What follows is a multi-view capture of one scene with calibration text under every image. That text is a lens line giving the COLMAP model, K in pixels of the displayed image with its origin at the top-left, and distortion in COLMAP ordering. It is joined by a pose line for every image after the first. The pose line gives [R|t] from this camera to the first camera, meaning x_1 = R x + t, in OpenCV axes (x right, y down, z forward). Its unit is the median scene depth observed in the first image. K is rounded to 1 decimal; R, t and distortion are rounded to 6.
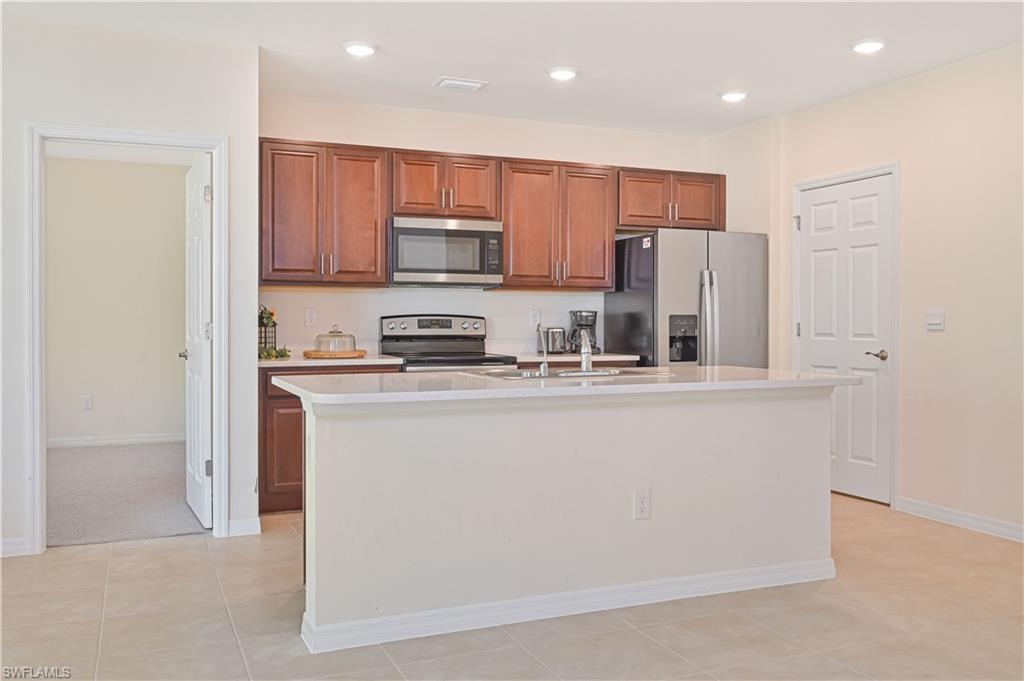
lens RADIAL K [[889.3, 0, 508.8], [0, 889.3, 326.1], [0, 0, 1]] dist [-0.005055, 0.008891]
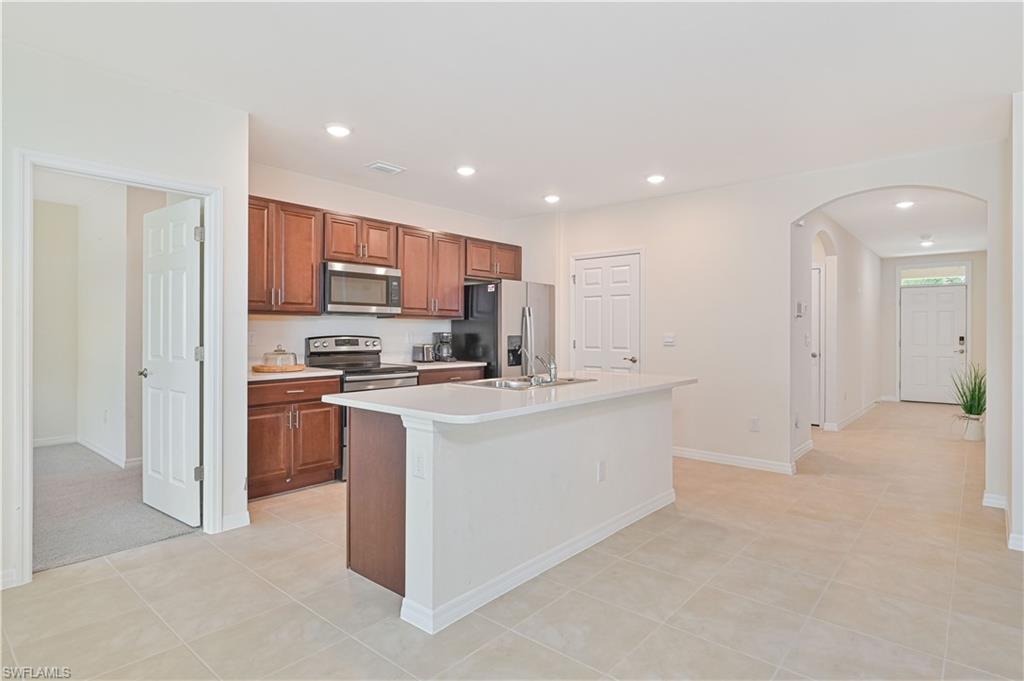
lens RADIAL K [[542.8, 0, 512.3], [0, 542.8, 328.7], [0, 0, 1]] dist [-0.000247, -0.000549]
pose [[0.895539, 0.003462, 0.444969, -0.238606], [0.001049, 0.999951, -0.009890, -0.016127], [-0.444982, 0.009324, 0.895491, 0.161602]]
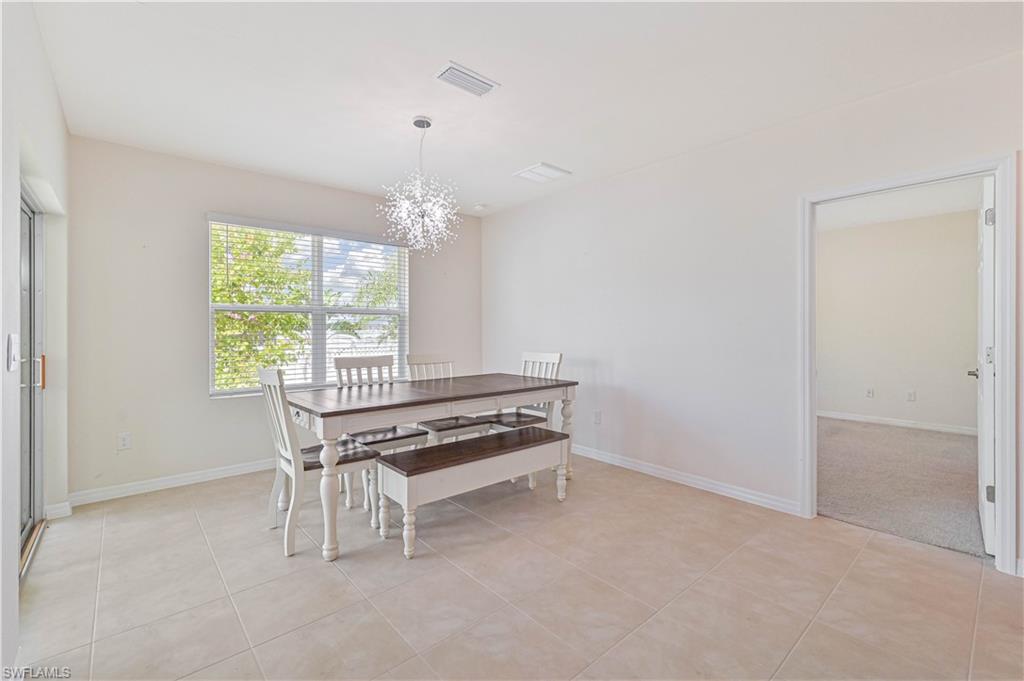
lens RADIAL K [[441.6, 0, 513.7], [0, 441.6, 329.5], [0, 0, 1]] dist [0.000063, -0.000146]
pose [[0.321759, -0.001408, -0.946821, -0.035766], [-0.005317, 0.999980, -0.003294, -0.015649], [0.946807, 0.006094, 0.321745, 0.281704]]
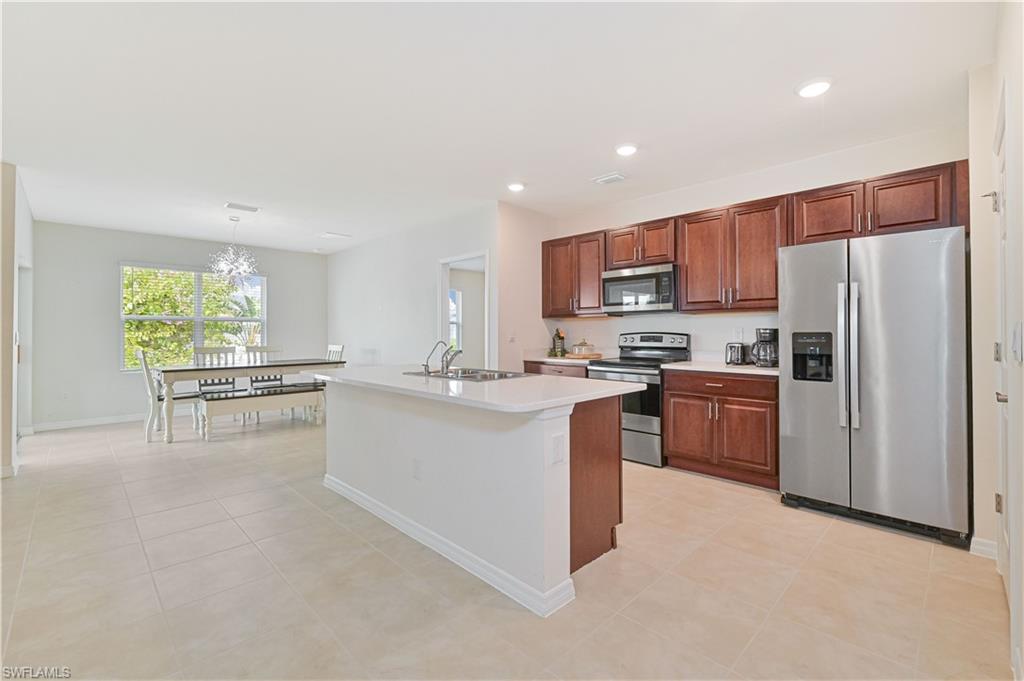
lens RADIAL K [[441.6, 0, 513.0], [0, 441.6, 327.7], [0, 0, 1]] dist [0.000063, -0.000146]
pose [[0.372388, -0.013029, -0.927986, 0.543119], [-0.001502, 0.999892, -0.014641, -0.010493], [0.928076, 0.006846, 0.372329, 0.545912]]
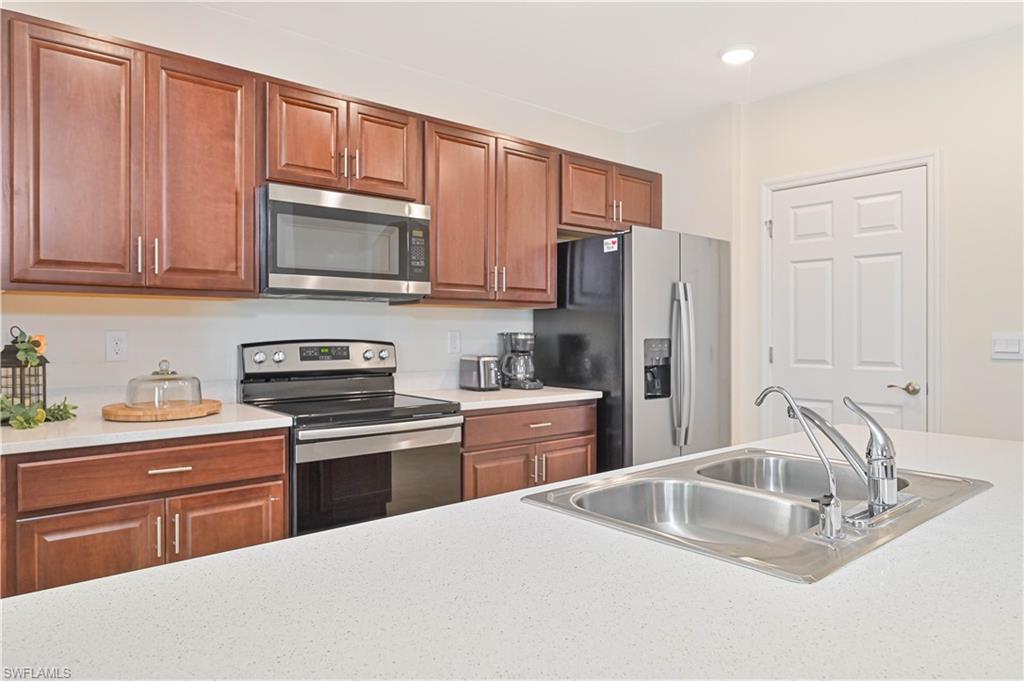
lens RADIAL K [[668.5, 0, 513.4], [0, 668.5, 333.5], [0, 0, 1]] dist [-0.000654, 0.000290]
pose [[0.951673, -0.002768, 0.307101, -0.109329], [0.003527, 0.999992, -0.001915, -0.017176], [-0.307093, 0.002906, 0.951675, 0.501095]]
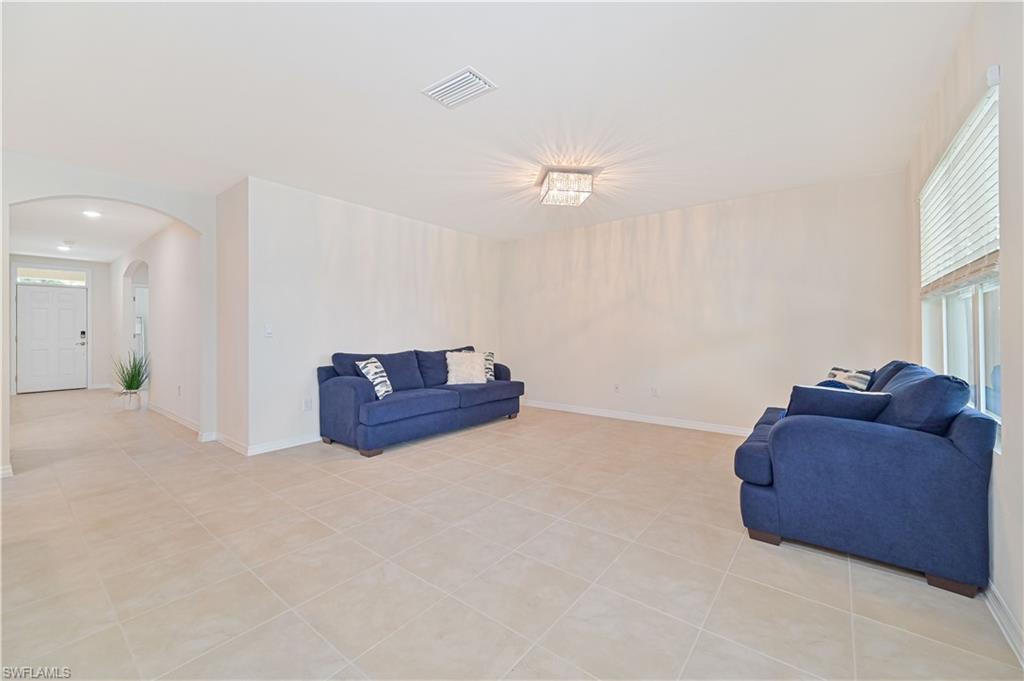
lens RADIAL K [[411.9, 0, 511.8], [0, 411.9, 333.6], [0, 0, 1]] dist [0.012801, -0.000668]
pose [[-0.481961, -0.005477, 0.876175, -0.342249], [0.008098, 0.999910, 0.010705, -0.003952], [-0.876155, 0.012255, -0.481874, 0.368322]]
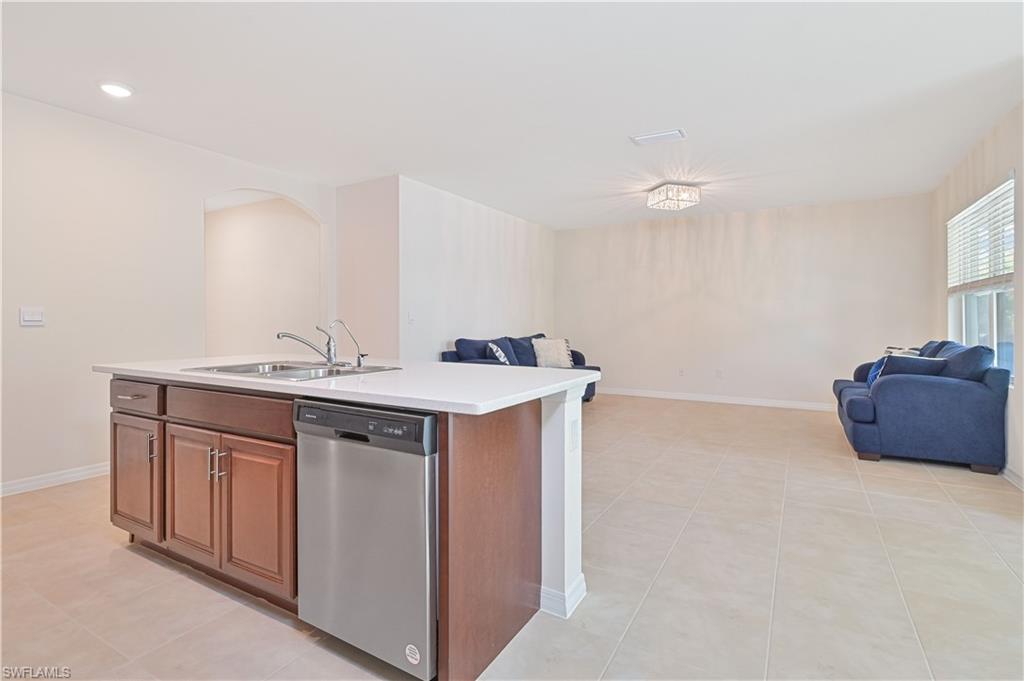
lens RADIAL K [[509.7, 0, 509.6], [0, 509.7, 325.5], [0, 0, 1]] dist [0.013897, 0.000492]
pose [[-0.604893, -0.008756, 0.796258, -0.381639], [0.004323, 0.999889, 0.014279, -0.002696], [-0.796295, 0.012080, -0.604788, 0.806637]]
